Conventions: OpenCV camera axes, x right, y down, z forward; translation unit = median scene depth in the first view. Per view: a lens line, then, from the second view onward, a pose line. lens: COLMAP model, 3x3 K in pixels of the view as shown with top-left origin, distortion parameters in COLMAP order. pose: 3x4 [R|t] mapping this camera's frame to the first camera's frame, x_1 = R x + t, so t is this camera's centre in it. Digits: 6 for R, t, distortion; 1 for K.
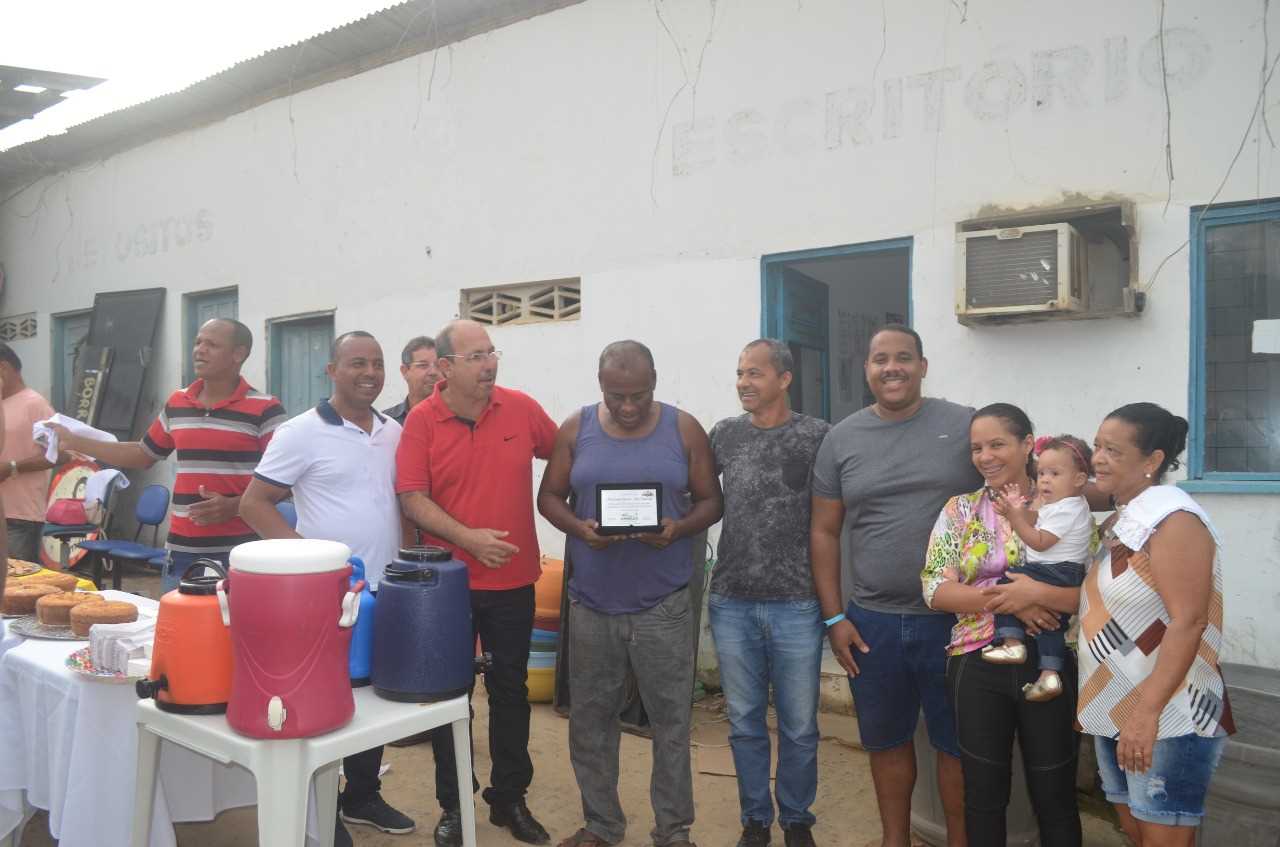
lens RADIAL K [[993.9, 0, 648.0], [0, 993.9, 436.2], [0, 0, 1]] dist [-0.079501, 0.008711]
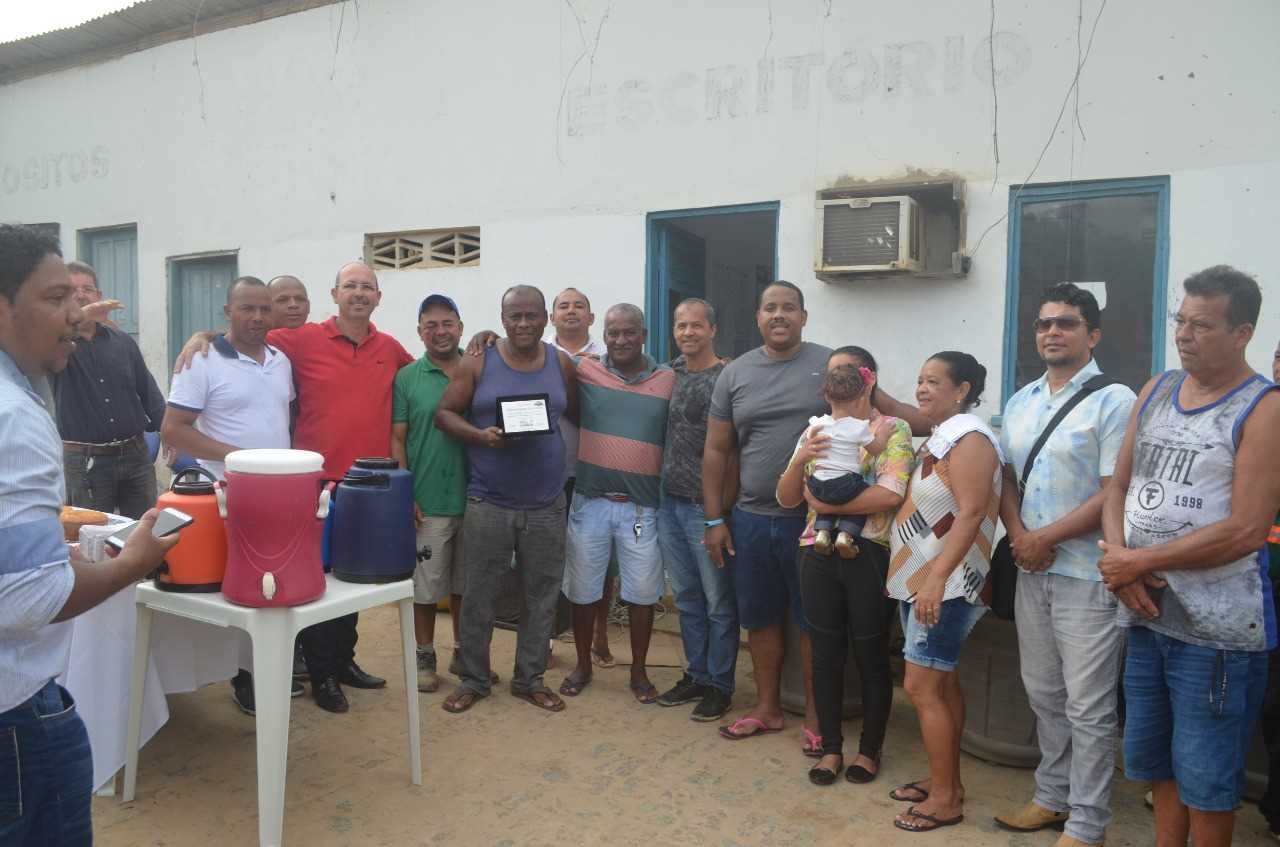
lens RADIAL K [[993.9, 0, 644.9], [0, 993.9, 428.4], [0, 0, 1]] dist [-0.079501, 0.008711]
pose [[0.992355, 0.006390, 0.123248, -0.028863], [-0.012515, 0.998721, 0.048987, 0.007252], [-0.122777, -0.050155, 0.991166, -0.144585]]
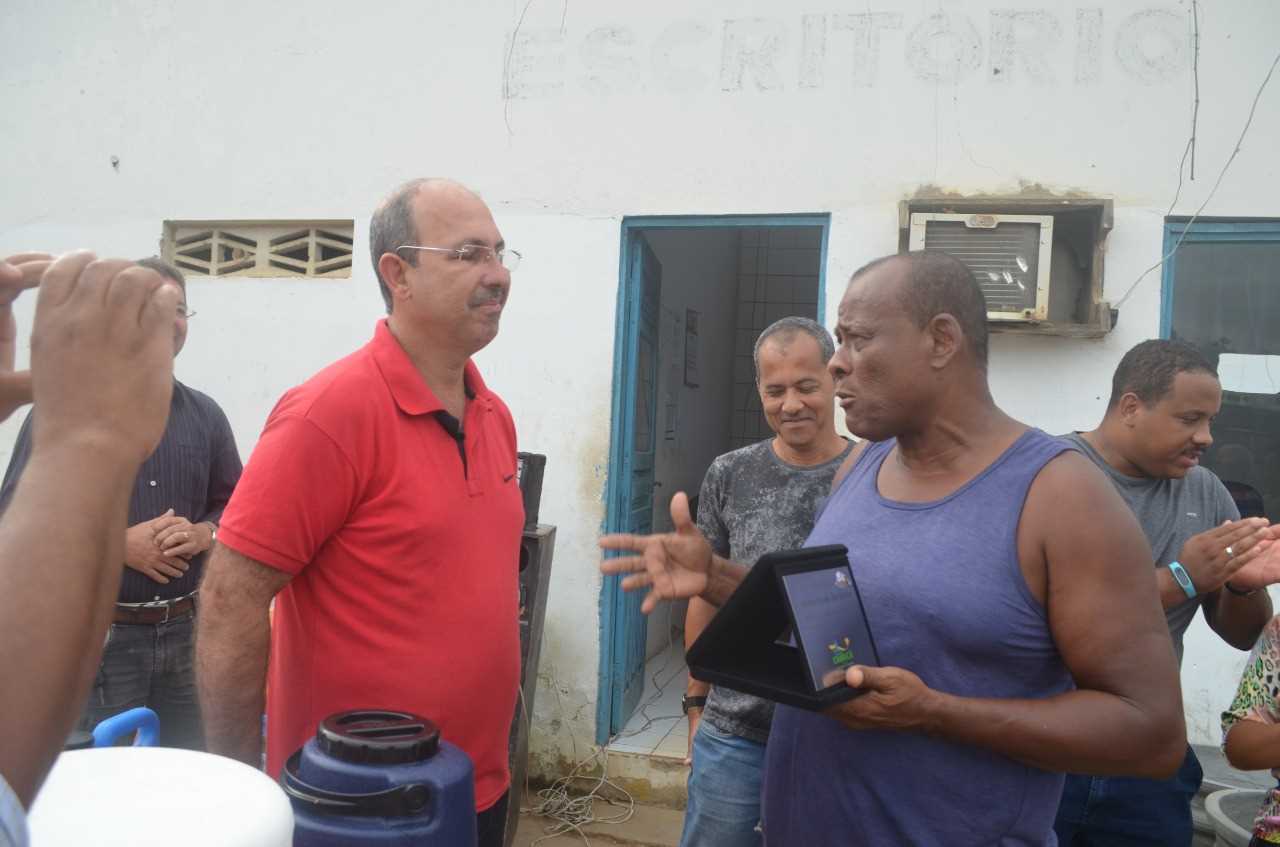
lens RADIAL K [[993.9, 0, 637.2], [0, 993.9, 439.9], [0, 0, 1]] dist [-0.079501, 0.008711]
pose [[0.933267, 0.049175, 0.355802, -0.168439], [-0.051575, 0.998665, -0.002742, -0.010326], [-0.355462, -0.015792, 0.934557, 0.336328]]
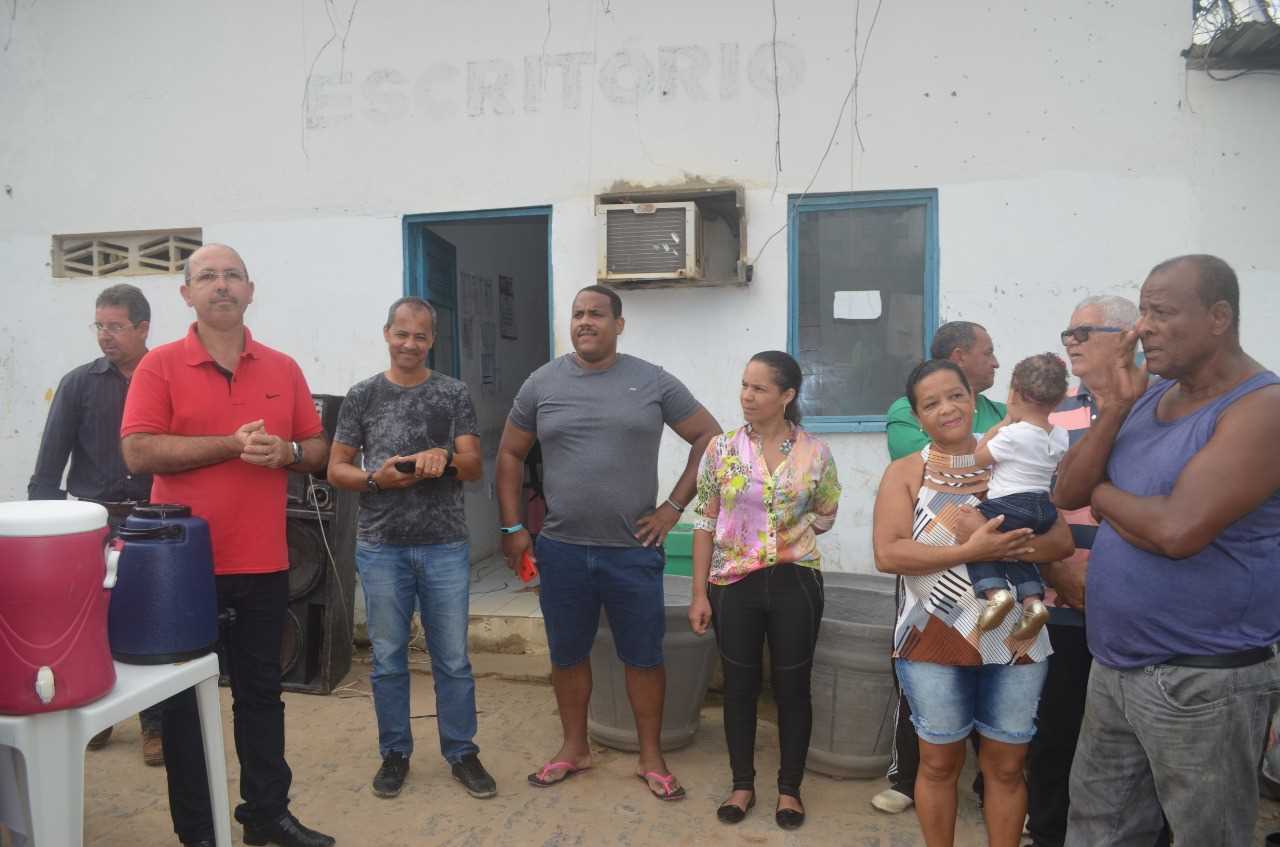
lens RADIAL K [[993.9, 0, 640.1], [0, 993.9, 434.2], [0, 0, 1]] dist [-0.079501, 0.008711]
pose [[0.905669, -0.028910, 0.422999, -0.121068], [0.013689, 0.999146, 0.038977, 0.007680], [-0.423765, -0.029510, 0.905291, -0.033641]]
